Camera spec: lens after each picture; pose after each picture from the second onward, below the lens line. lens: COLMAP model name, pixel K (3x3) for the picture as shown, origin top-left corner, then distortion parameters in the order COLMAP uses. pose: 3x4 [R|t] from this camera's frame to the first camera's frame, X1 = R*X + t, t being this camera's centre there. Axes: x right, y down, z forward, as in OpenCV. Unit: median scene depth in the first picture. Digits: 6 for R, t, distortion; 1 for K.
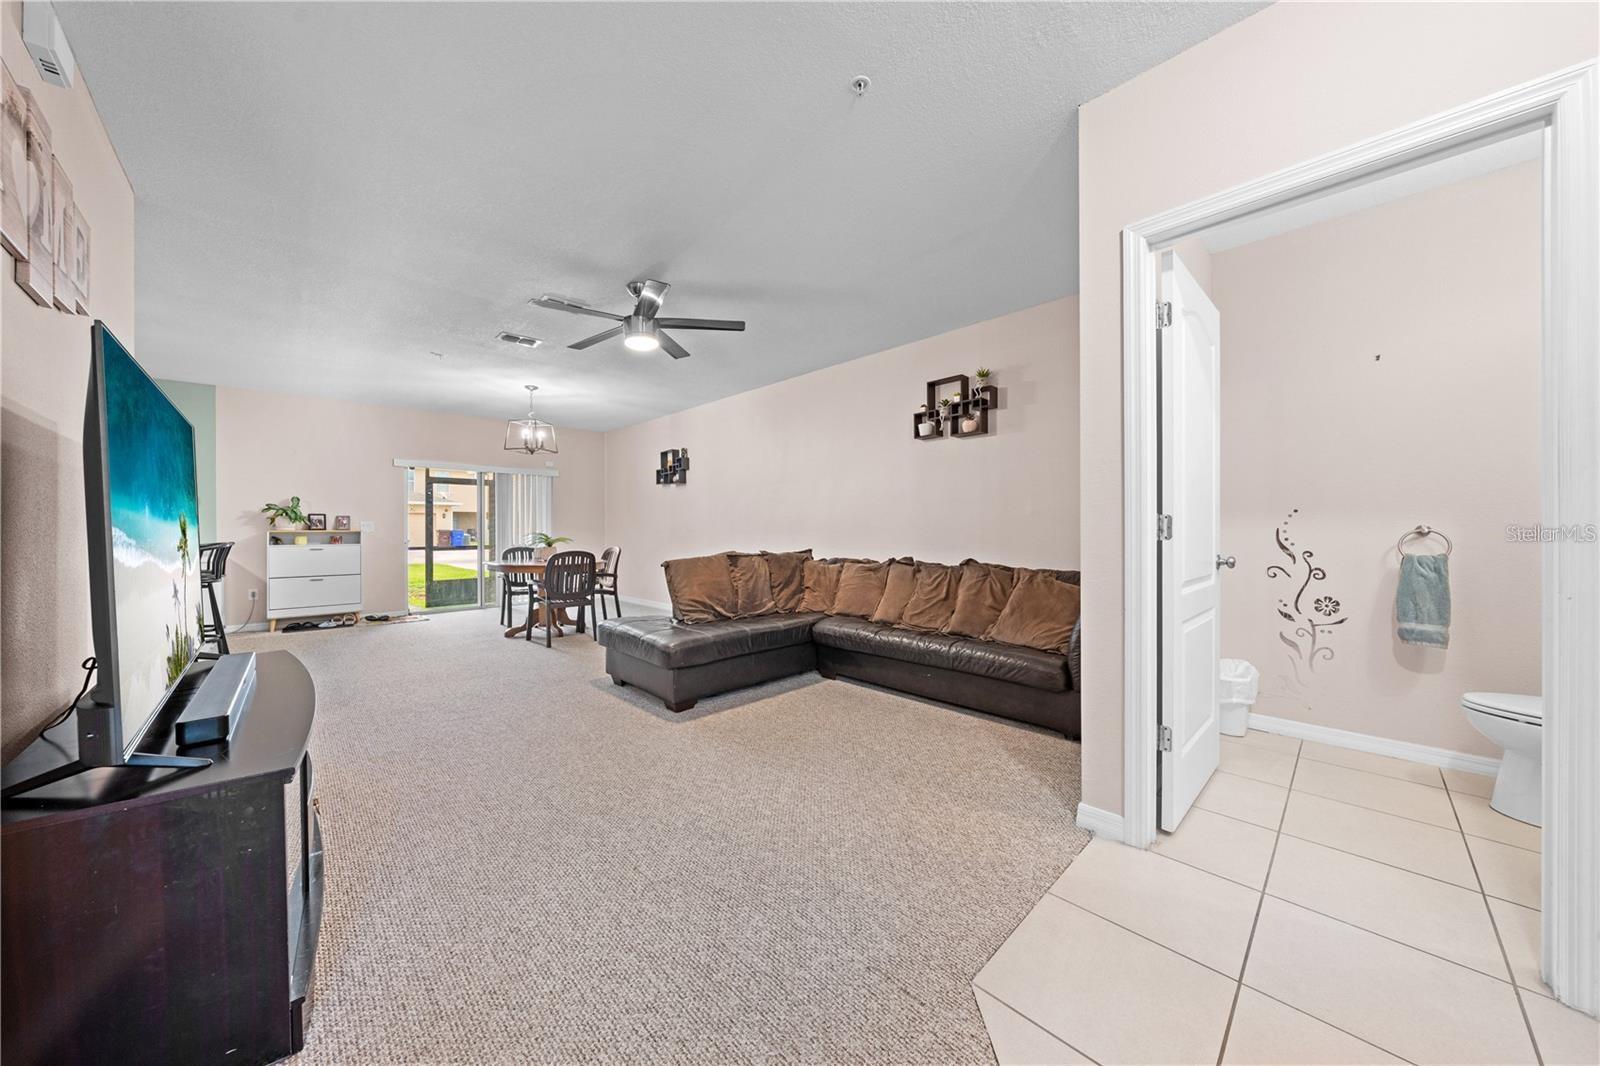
lens RADIAL K [[546.8, 0, 800.0], [0, 546.8, 533.0], [0, 0, 1]] dist [-0.006417, 0.000013]
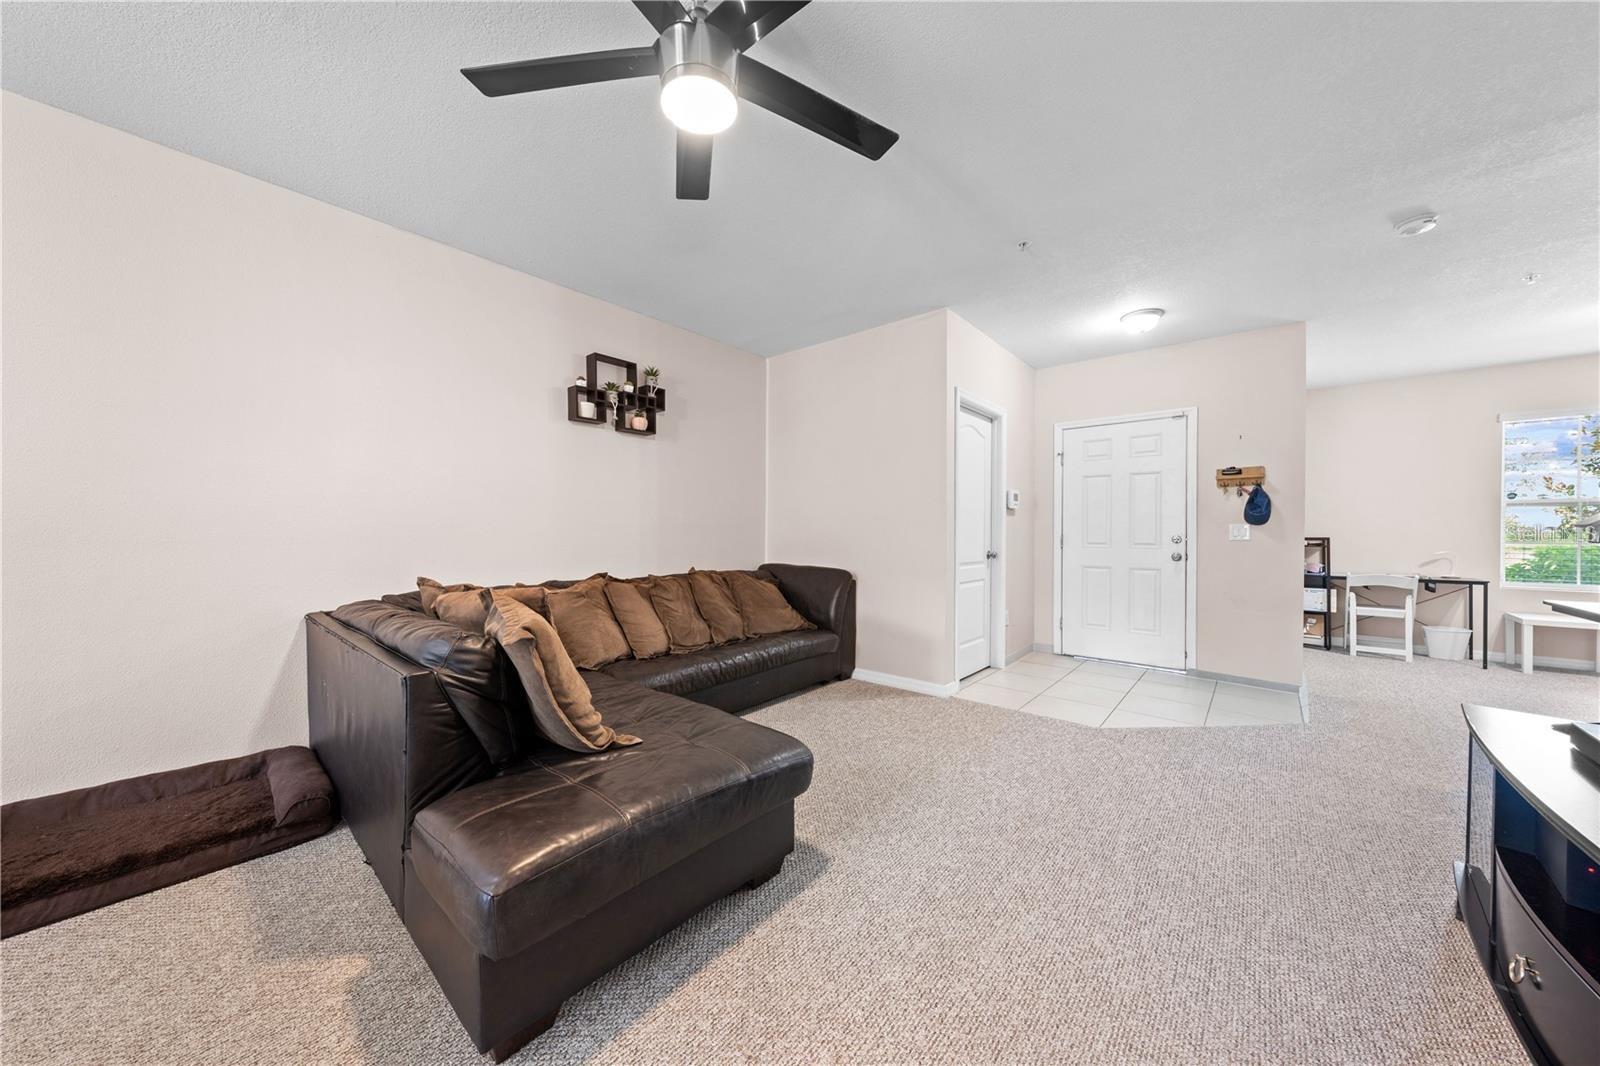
lens RADIAL K [[546.8, 0, 800.0], [0, 546.8, 533.0], [0, 0, 1]] dist [-0.006417, 0.000013]
pose [[-0.108850, 0.001174, 0.994057, -0.614511], [0.003196, 0.999995, -0.000831, -0.010419], [-0.994053, 0.003086, -0.108853, 0.820104]]
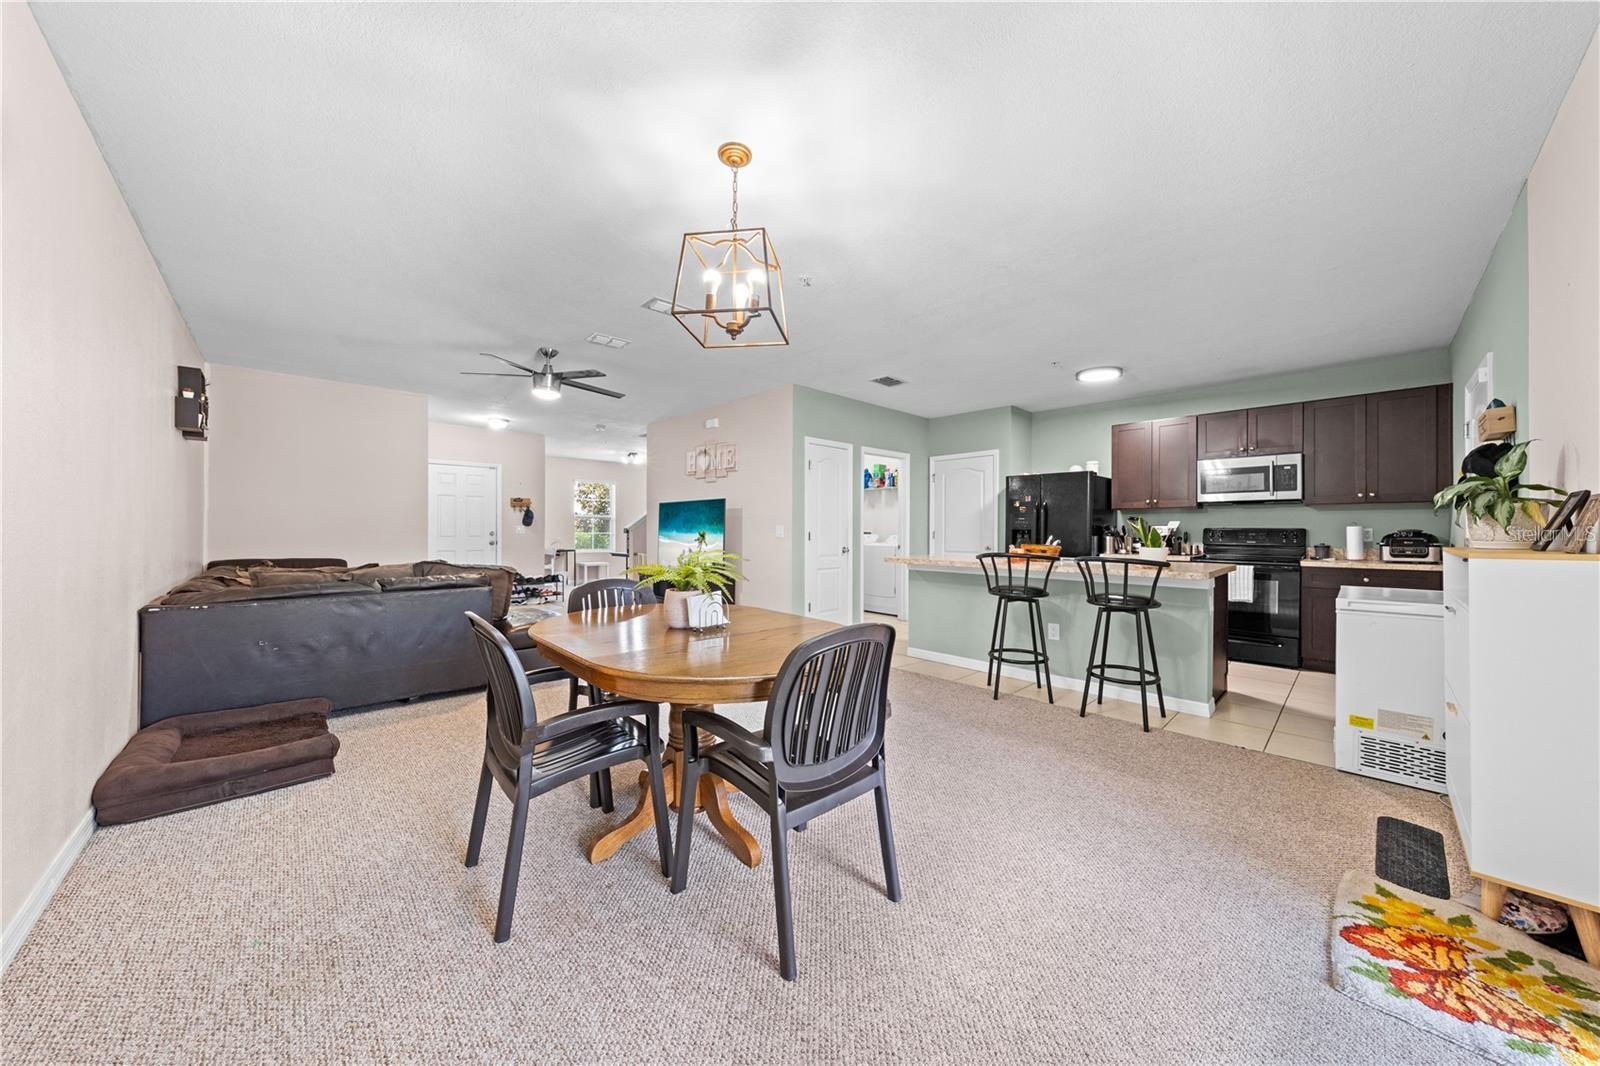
lens RADIAL K [[538.6, 0, 800.0], [0, 538.6, 533.0], [0, 0, 1]] dist [-0.006515, -0.000078]
pose [[-1.000000, -0.000269, -0.000298, -0.759791], [-0.000272, 0.999927, 0.012099, -0.022426], [0.000295, 0.012099, -0.999927, 1.934944]]
